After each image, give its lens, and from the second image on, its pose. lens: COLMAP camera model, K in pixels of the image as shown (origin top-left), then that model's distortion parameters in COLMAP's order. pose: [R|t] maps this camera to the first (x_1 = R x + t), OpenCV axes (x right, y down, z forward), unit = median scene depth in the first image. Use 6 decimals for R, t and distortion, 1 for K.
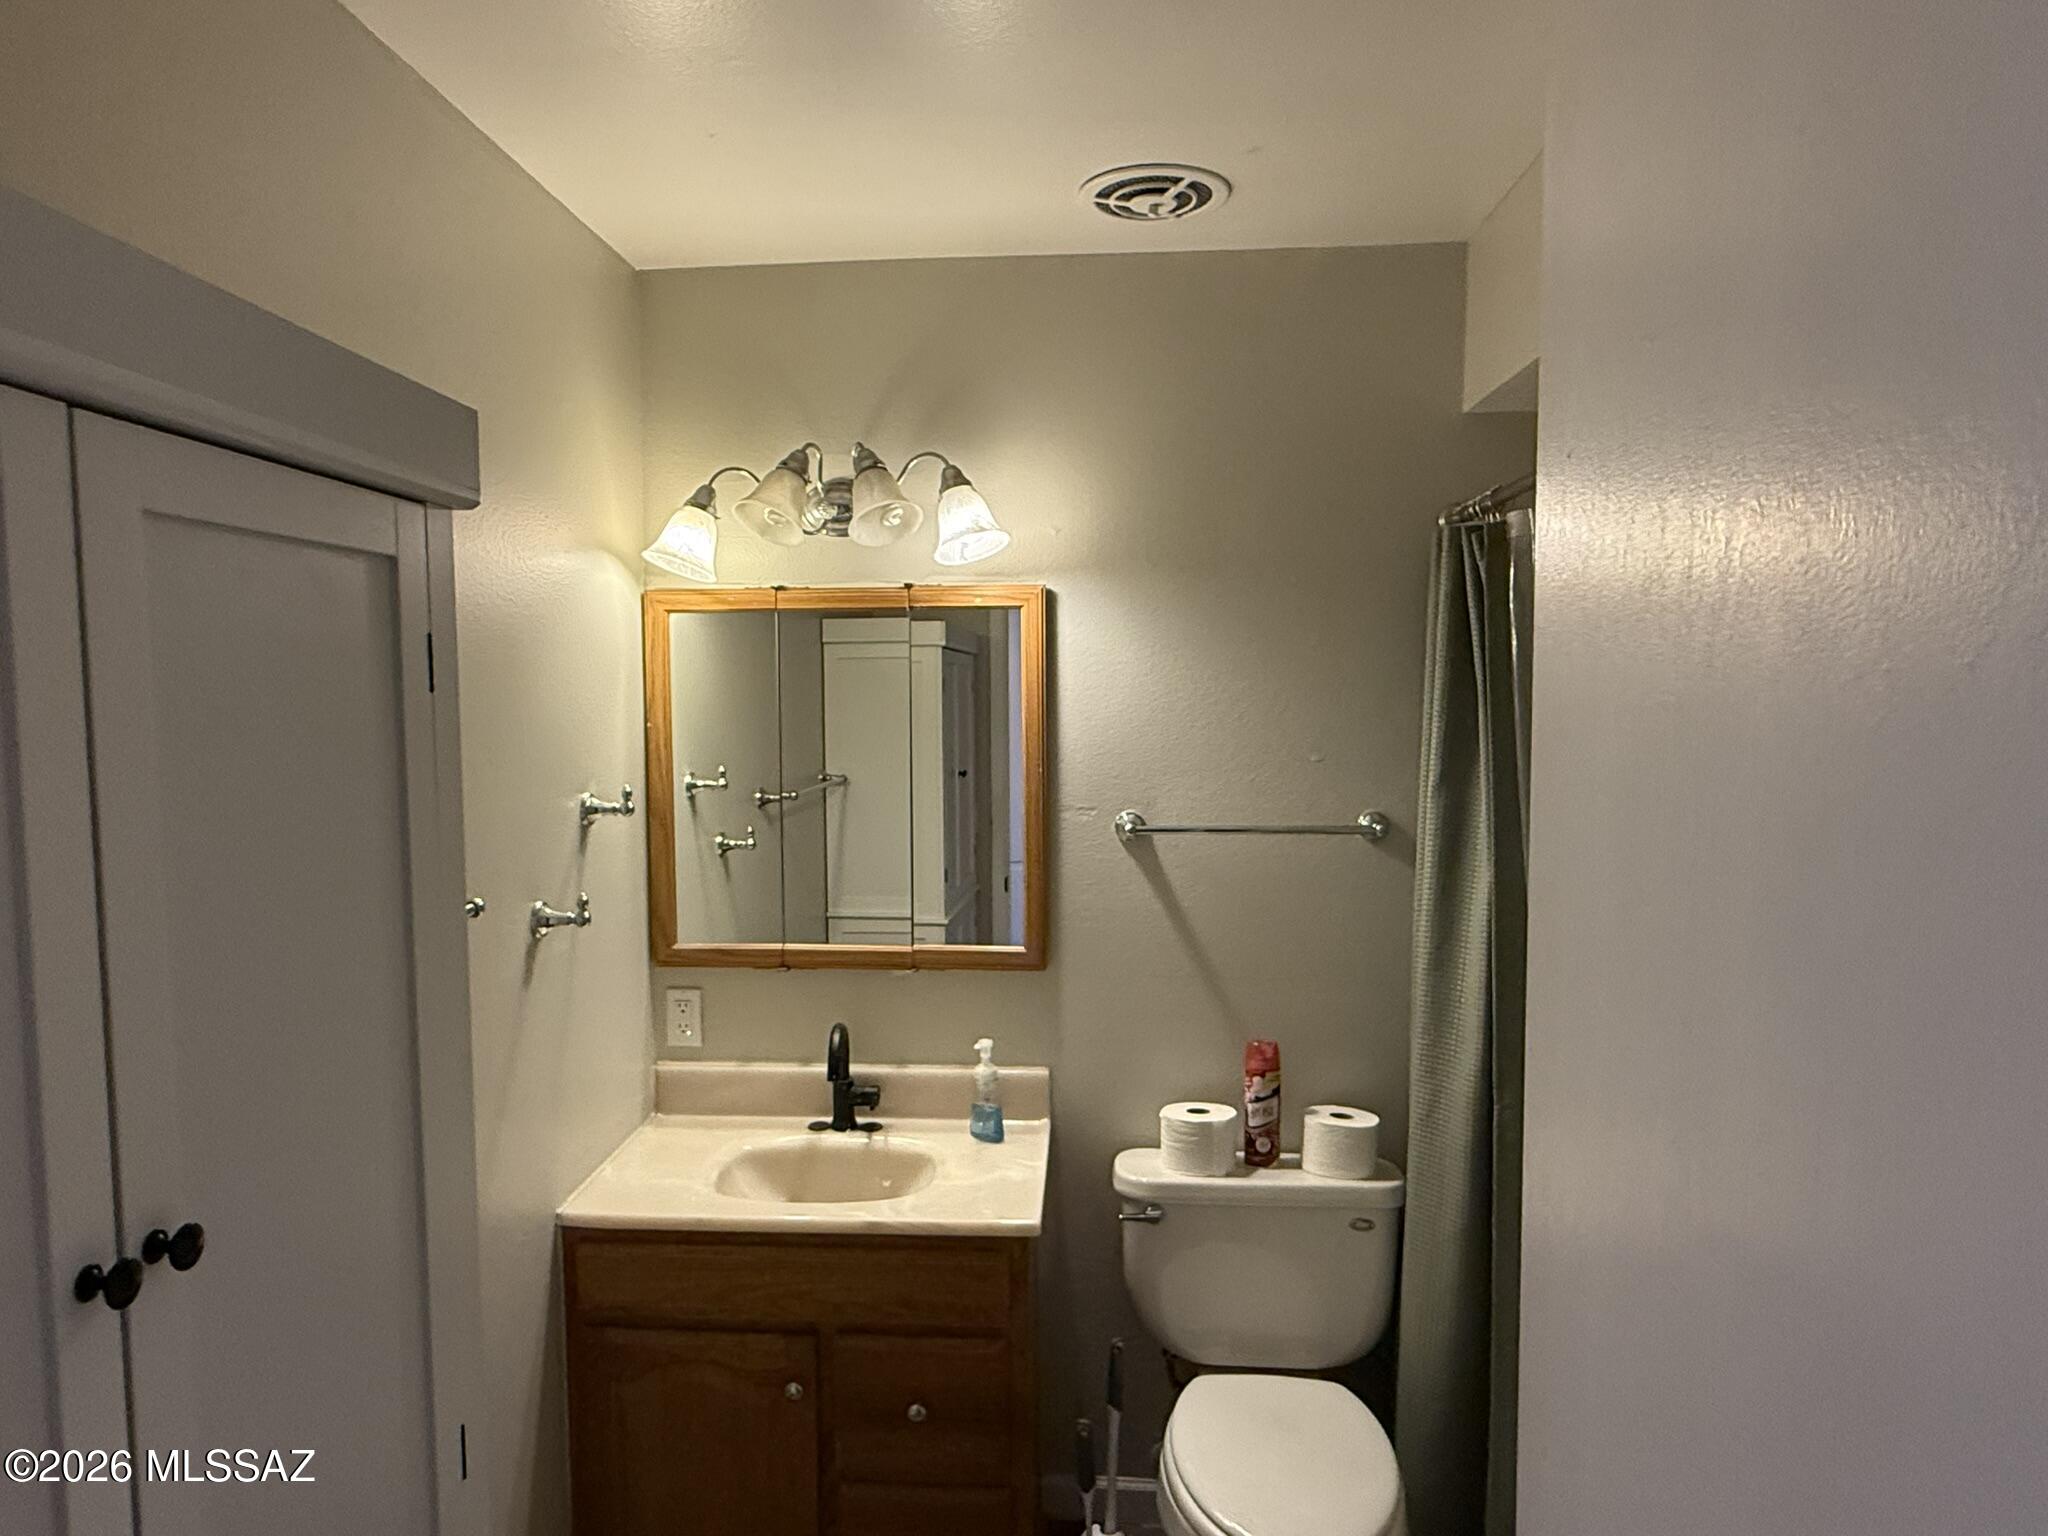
lens RADIAL K [[1276.5, 0, 1018.1], [0, 1276.5, 773.4], [0, 0, 1]] dist [-0.006946, -0.002867]
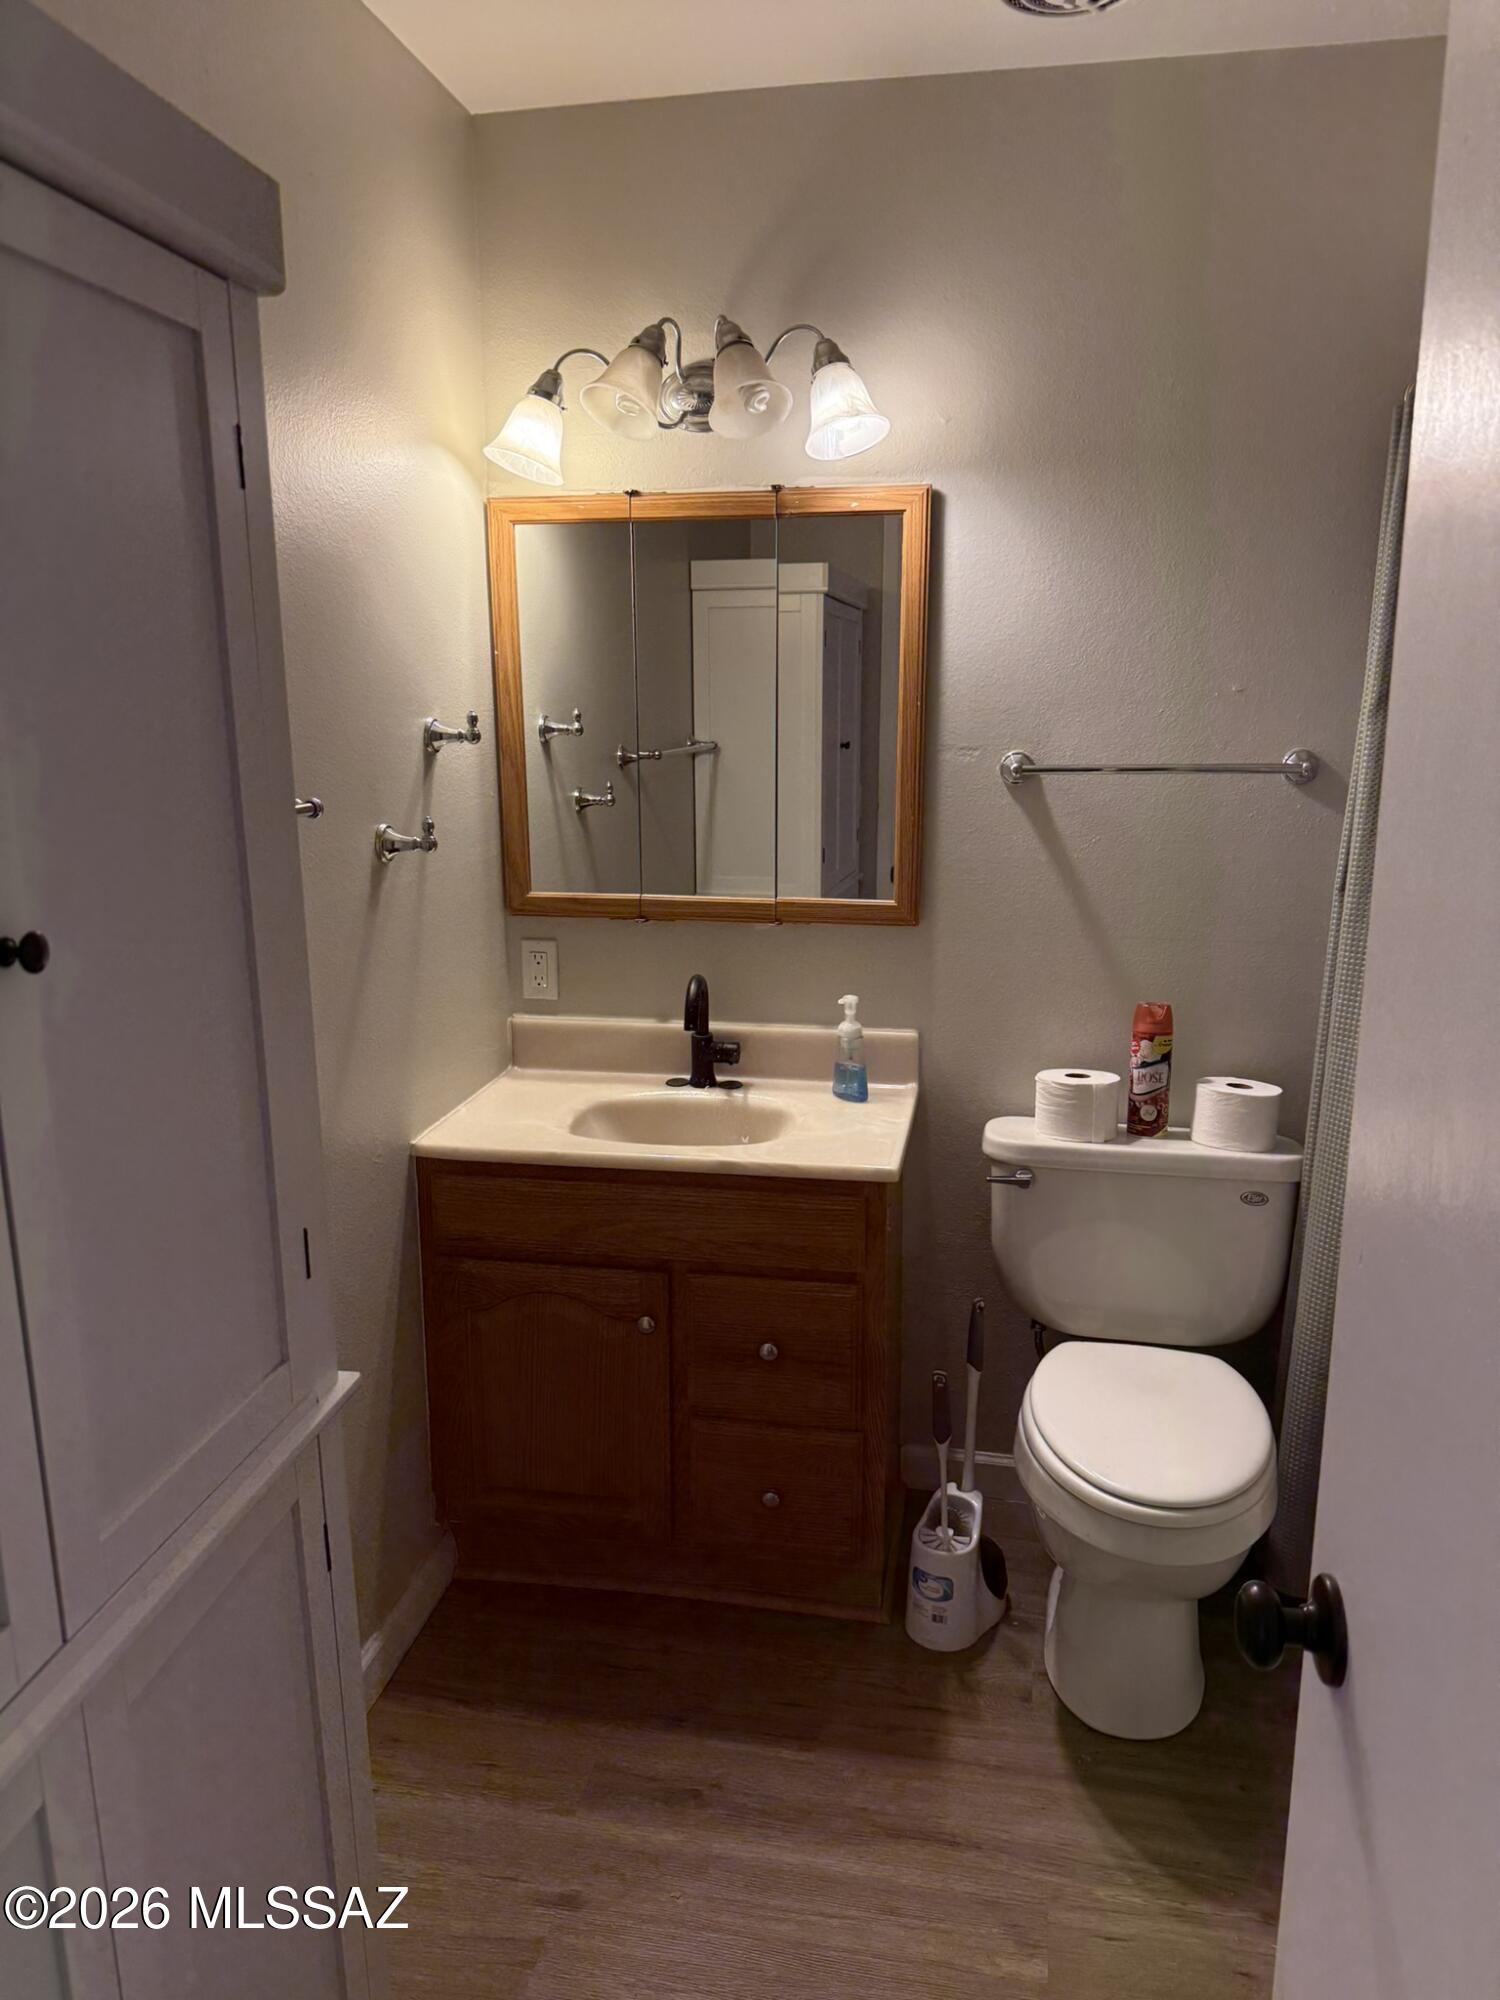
lens RADIAL K [[1409.4, 0, 753.4], [0, 1409.4, 1016.4], [0, 0, 1]] dist [0.050025, -0.055870]
pose [[0.992932, 0.029122, -0.115056, 0.023436], [-0.010591, 0.987303, 0.158494, 0.061886], [0.118211, -0.156155, 0.980633, -0.029192]]
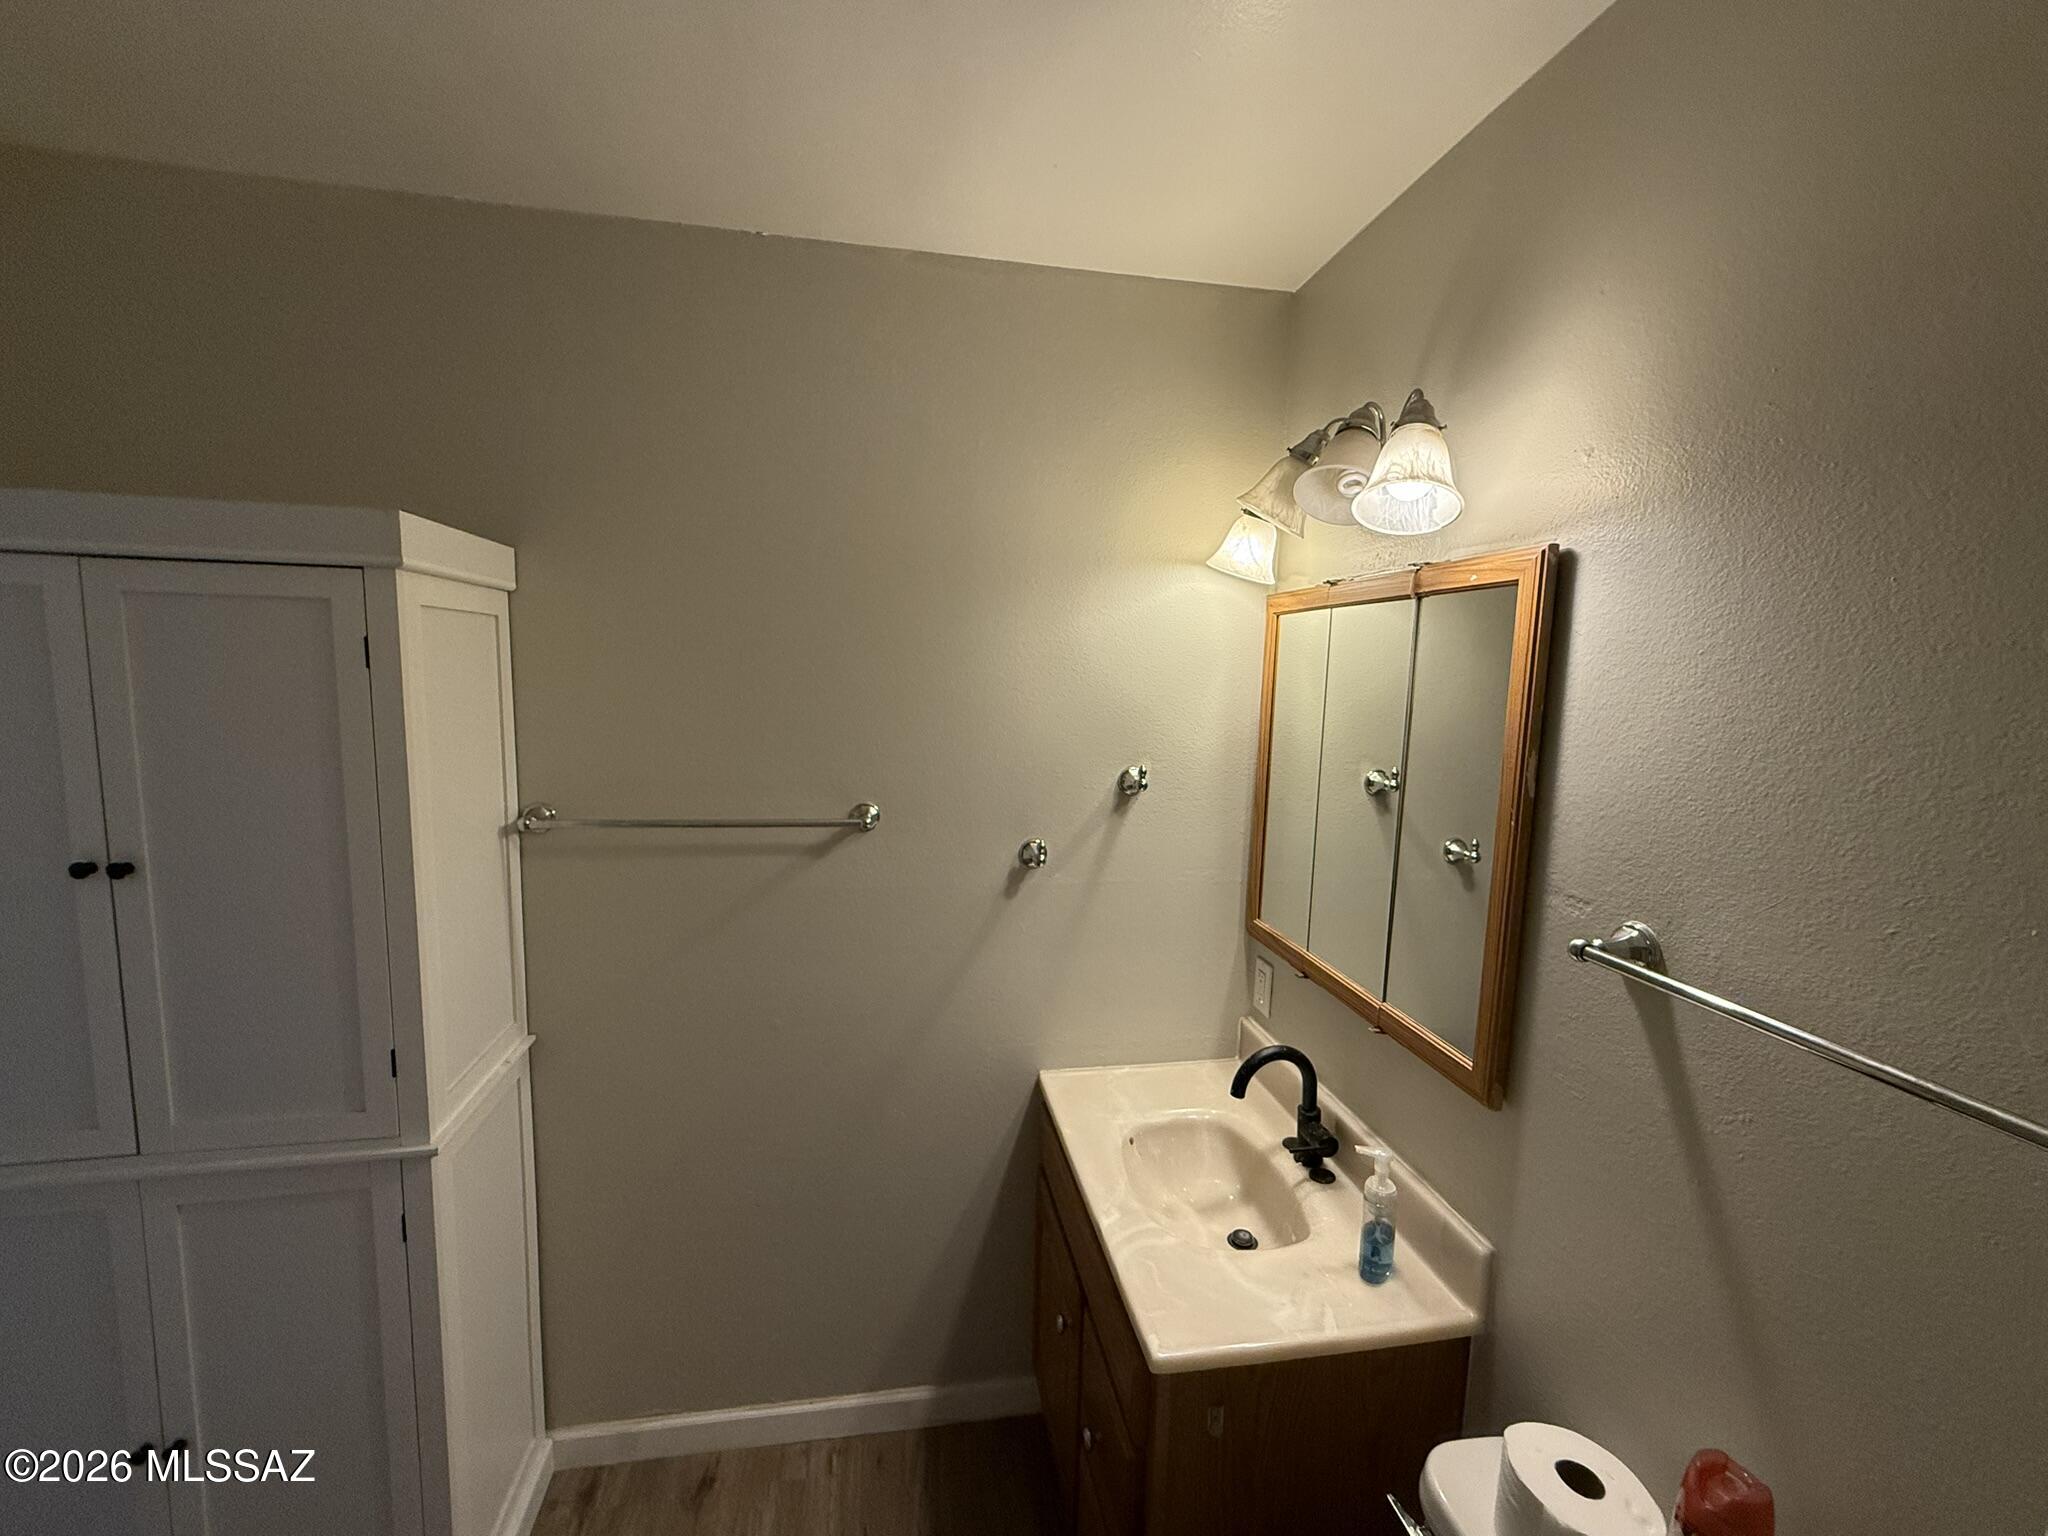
lens RADIAL K [[853.2, 0, 1023.5], [0, 853.2, 770.7], [0, 0, 1]] dist [-0.000852, 0.000074]
pose [[0.232060, 0.128910, -0.964122, 0.409036], [-0.093753, 0.989529, 0.109741, -0.058638], [0.968173, 0.064923, 0.241715, 0.666369]]
